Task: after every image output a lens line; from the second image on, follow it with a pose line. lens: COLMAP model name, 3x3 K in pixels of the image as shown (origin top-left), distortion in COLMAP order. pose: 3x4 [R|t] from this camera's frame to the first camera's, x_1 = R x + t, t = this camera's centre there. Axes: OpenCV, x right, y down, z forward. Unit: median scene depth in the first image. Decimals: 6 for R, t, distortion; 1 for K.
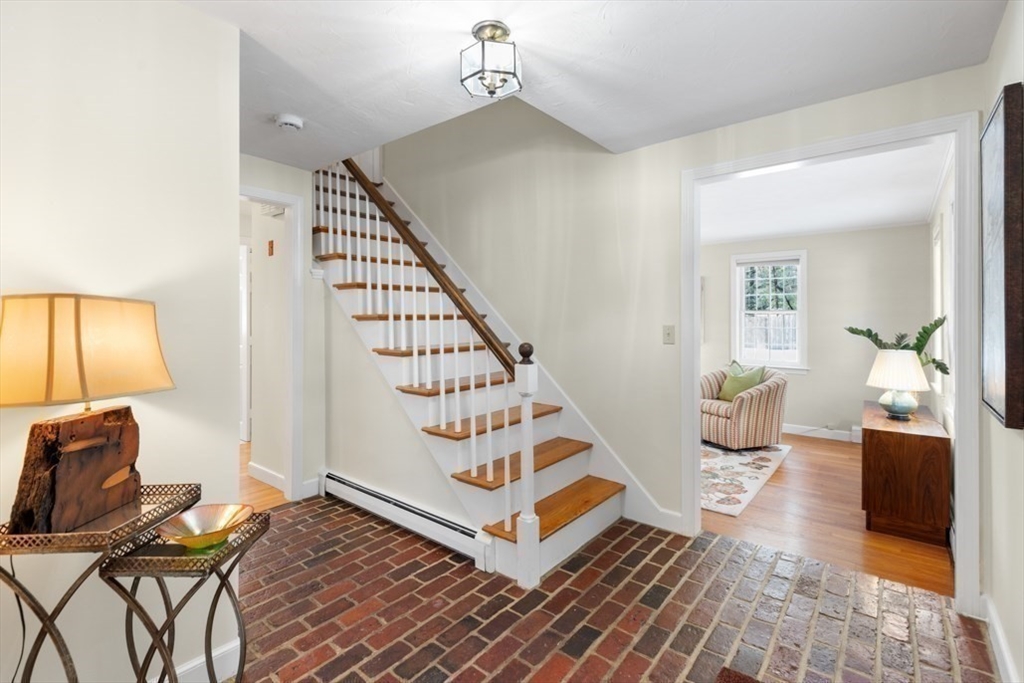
lens RADIAL K [[466.3, 0, 526.1], [0, 466.3, 319.9], [0, 0, 1]] dist [0.005259, -0.000362]
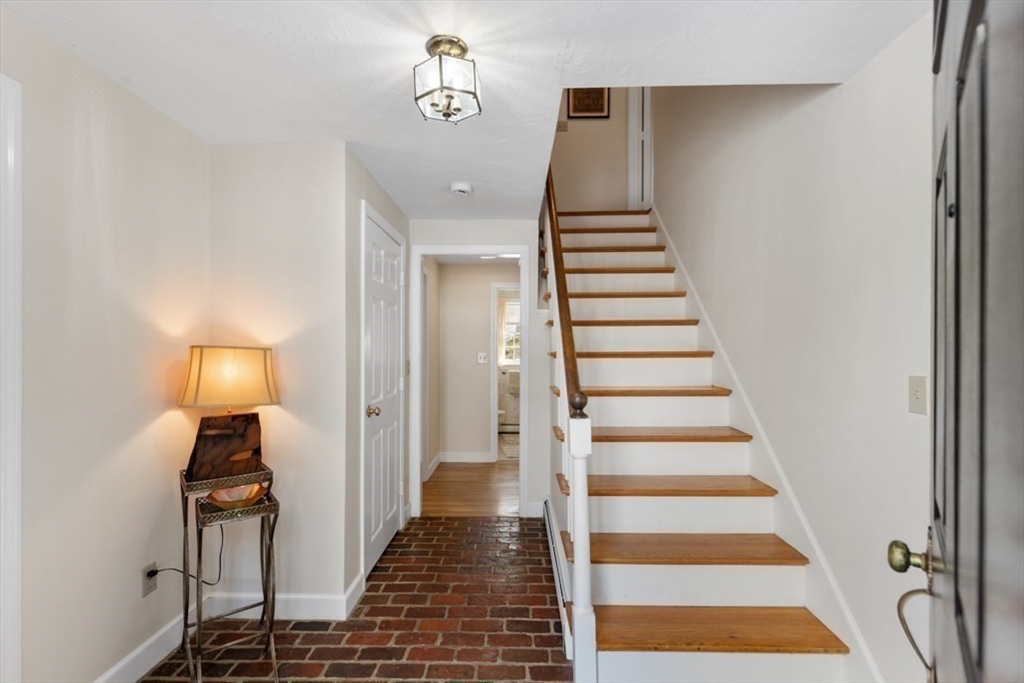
lens RADIAL K [[466.3, 0, 483.3], [0, 466.3, 355.6], [0, 0, 1]] dist [0.005259, -0.000362]
pose [[0.607369, 0.007587, -0.794384, 0.665745], [-0.002702, 0.999968, 0.007484, -0.020938], [0.794415, -0.002399, 0.607370, 0.479207]]
